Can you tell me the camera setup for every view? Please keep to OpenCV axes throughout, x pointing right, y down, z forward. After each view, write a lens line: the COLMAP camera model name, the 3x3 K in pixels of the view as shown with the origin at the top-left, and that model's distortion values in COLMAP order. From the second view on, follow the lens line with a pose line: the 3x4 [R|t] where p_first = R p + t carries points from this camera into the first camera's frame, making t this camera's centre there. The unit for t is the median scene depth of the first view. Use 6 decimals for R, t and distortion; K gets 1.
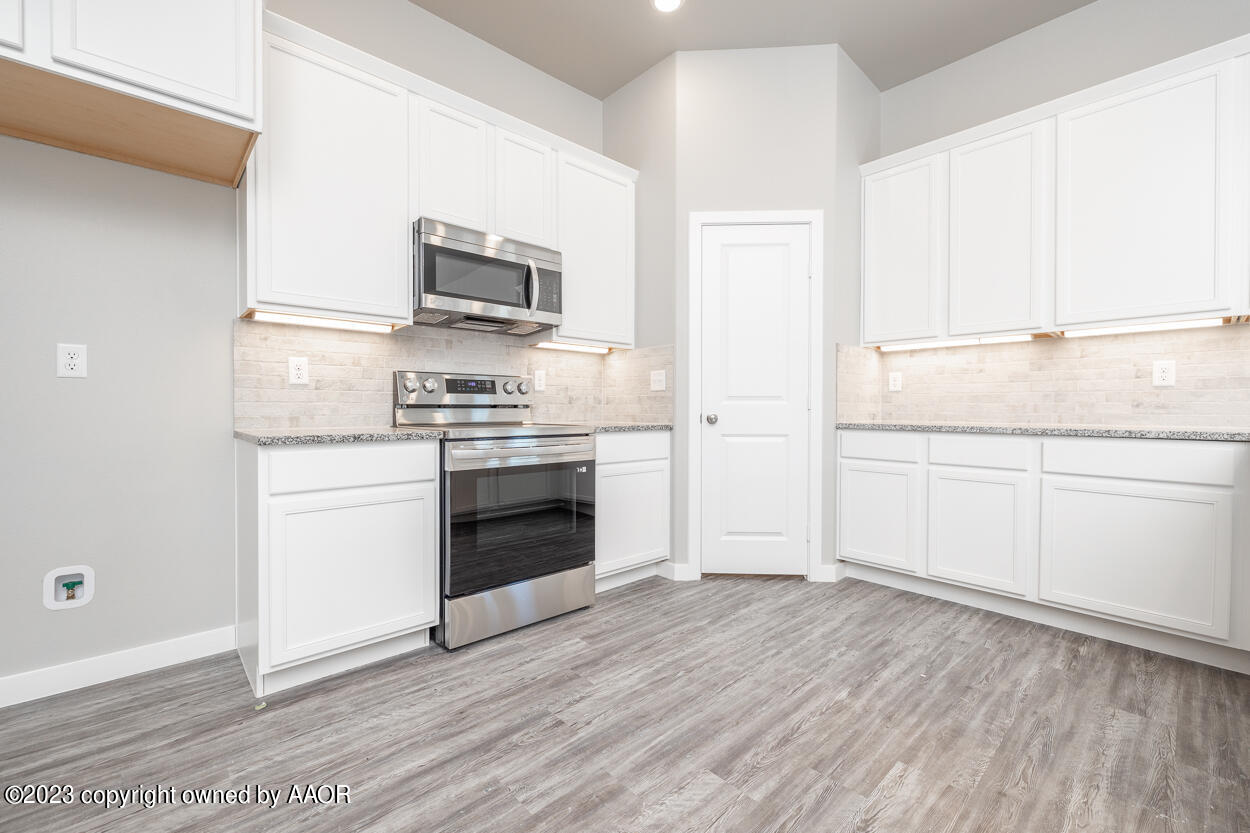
lens RADIAL K [[524.2, 0, 626.0], [0, 524.2, 411.7], [0, 0, 1]] dist [-0.001386, 0.000124]
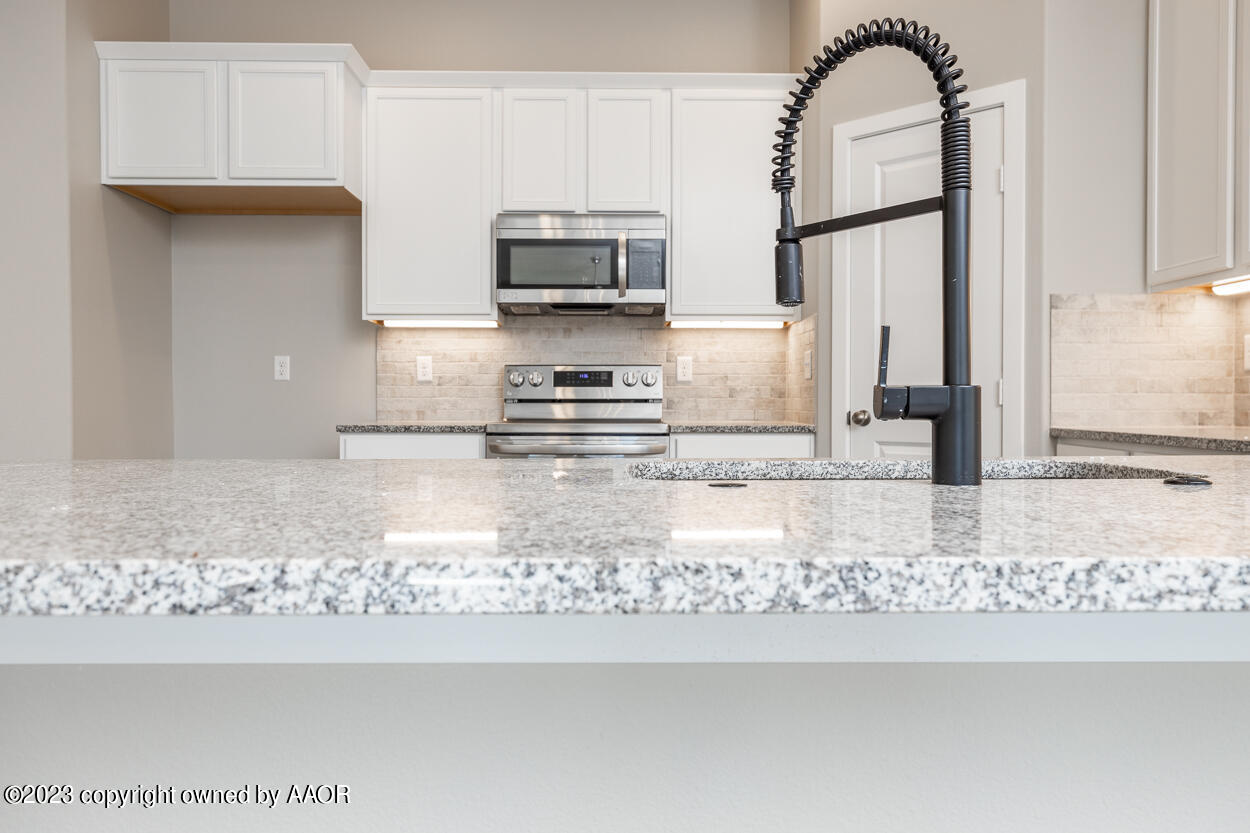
lens RADIAL K [[910.4, 0, 622.3], [0, 910.4, 411.1], [0, 0, 1]] dist [0.009316, 0.000079]
pose [[0.737586, 0.006436, -0.675222, 0.845107], [-0.005297, 0.999979, 0.003745, 0.000944], [0.675232, 0.000814, 0.737605, -0.111796]]
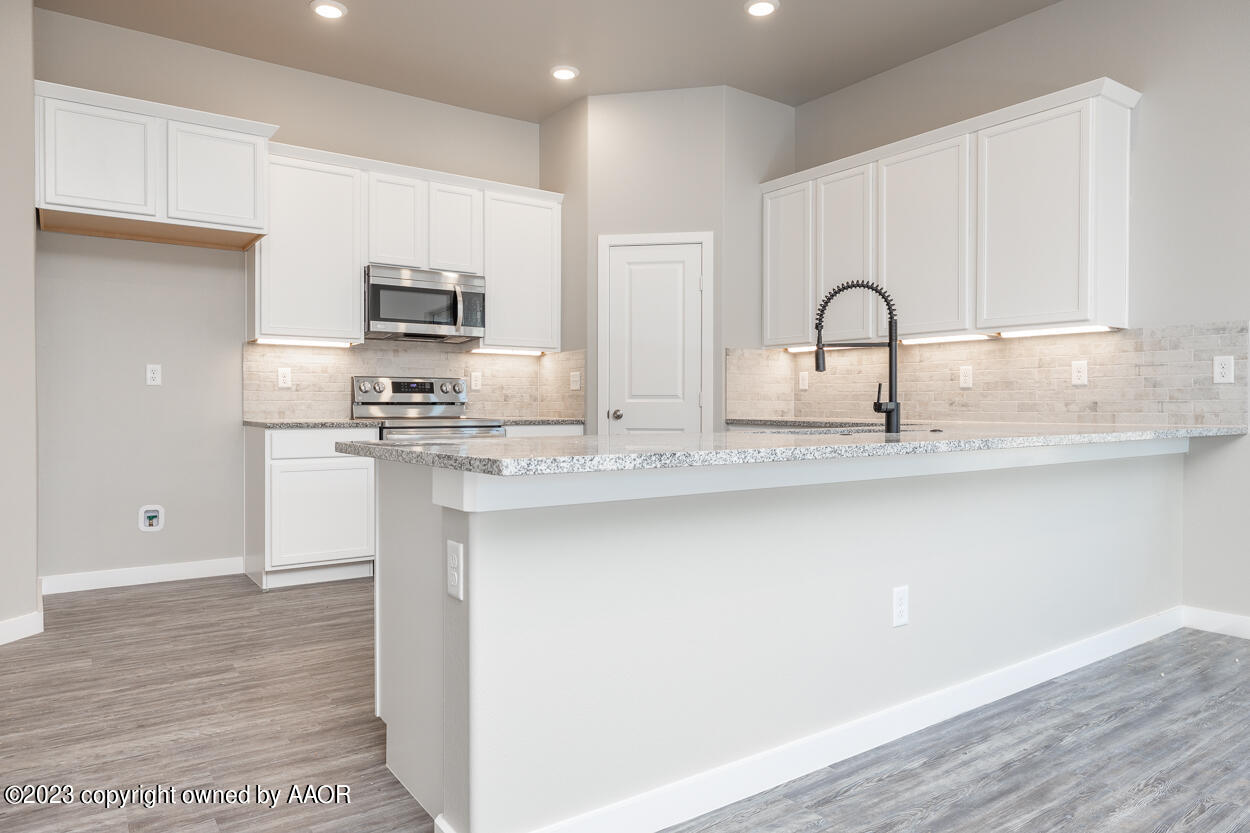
lens RADIAL K [[814.6, 0, 627.1], [0, 814.6, 407.4], [0, 0, 1]] dist [-0.000570, -0.000730]
pose [[0.991458, 0.002498, -0.130400, 0.475751], [-0.002771, 0.999994, -0.001908, 0.001132], [0.130395, 0.002253, 0.991460, -0.873964]]
